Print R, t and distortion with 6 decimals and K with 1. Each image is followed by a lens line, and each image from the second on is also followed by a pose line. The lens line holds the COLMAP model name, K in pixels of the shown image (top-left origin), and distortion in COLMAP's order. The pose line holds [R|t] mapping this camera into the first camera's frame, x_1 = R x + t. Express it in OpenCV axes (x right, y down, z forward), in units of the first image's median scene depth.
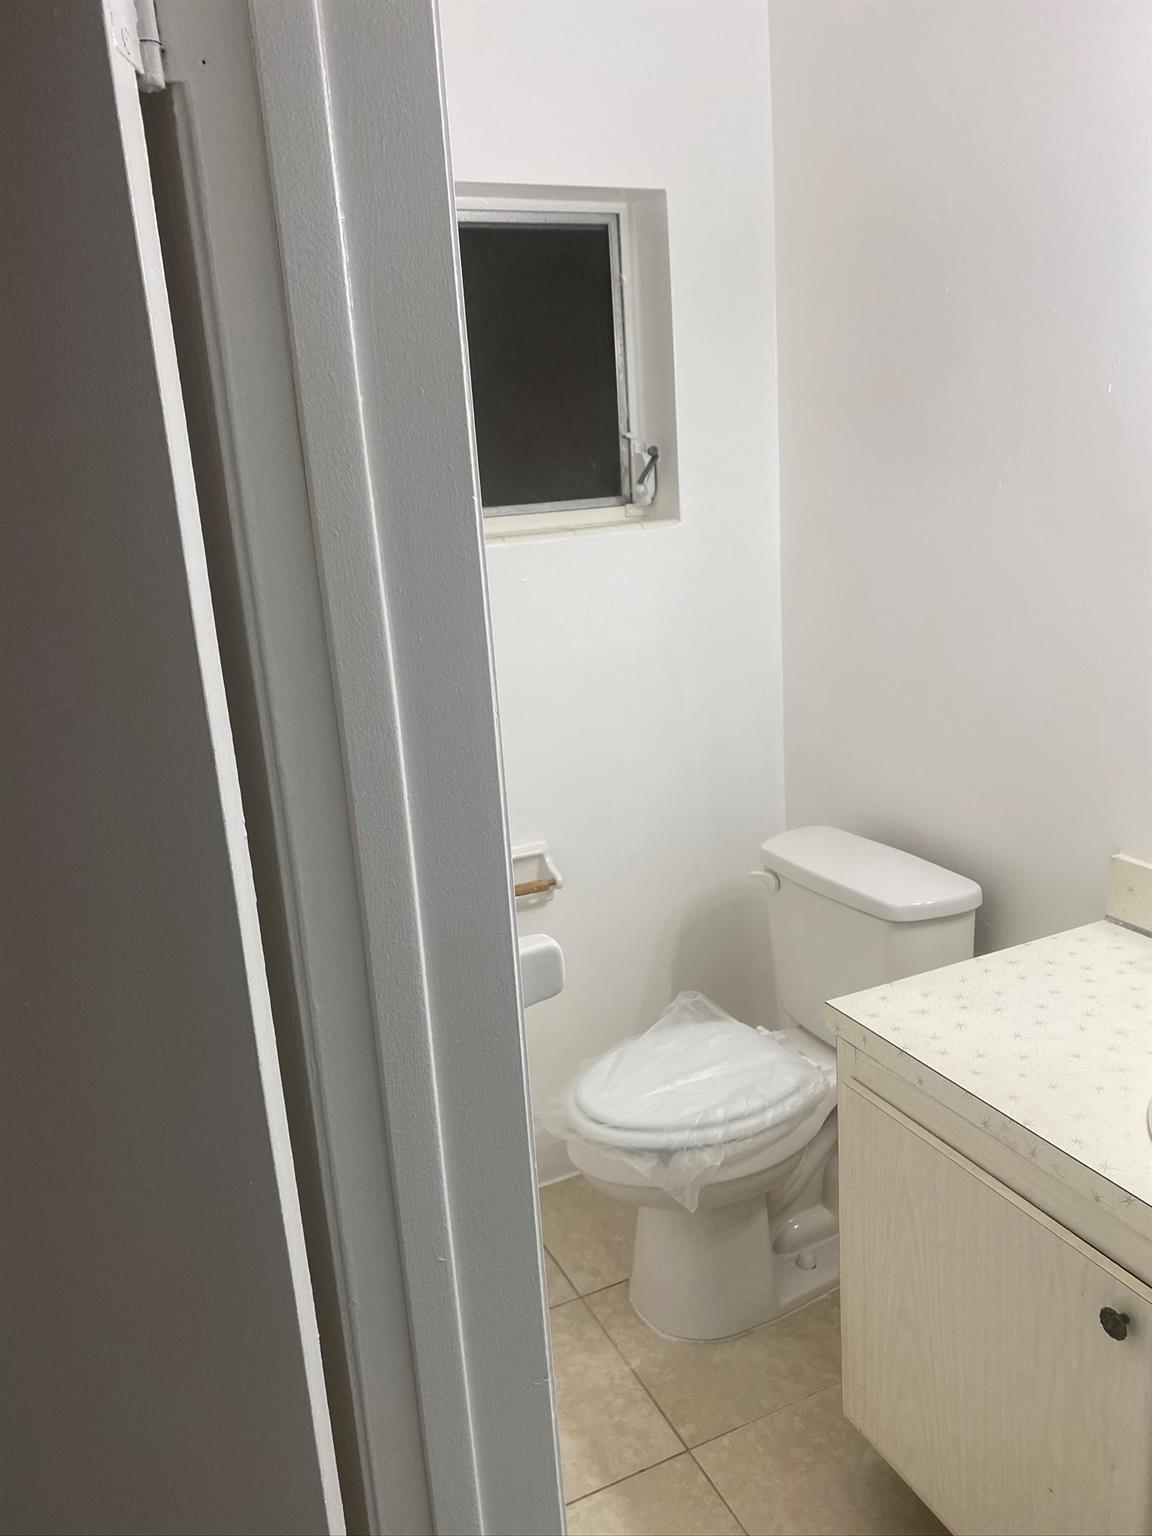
lens RADIAL K [[1187.2, 0, 576.2], [0, 1187.2, 767.9], [0, 0, 1]] dist [-0.003188, -0.002130]
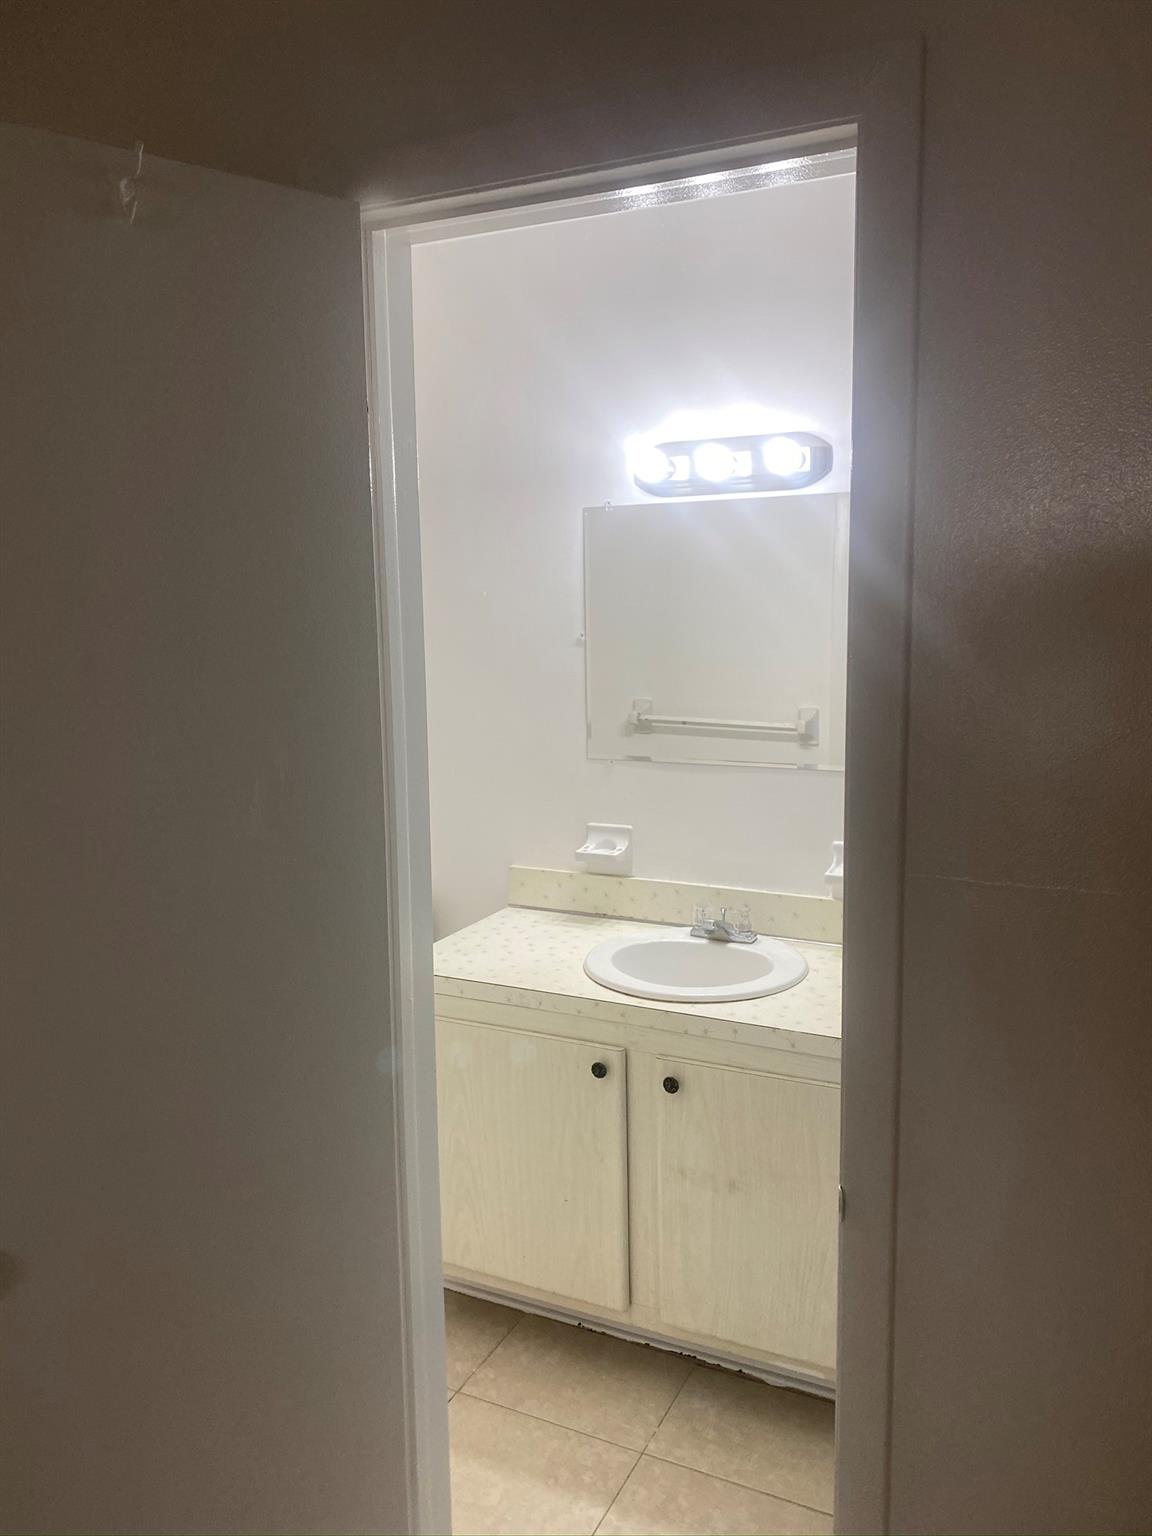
lens RADIAL K [[1187.2, 0, 576.9], [0, 1187.2, 768.9], [0, 0, 1]] dist [-0.003188, -0.002130]
pose [[0.780445, -0.038820, 0.624018, -0.501586], [0.129281, 0.986520, -0.100319, 0.119518], [-0.611712, 0.158967, 0.774944, -0.357807]]
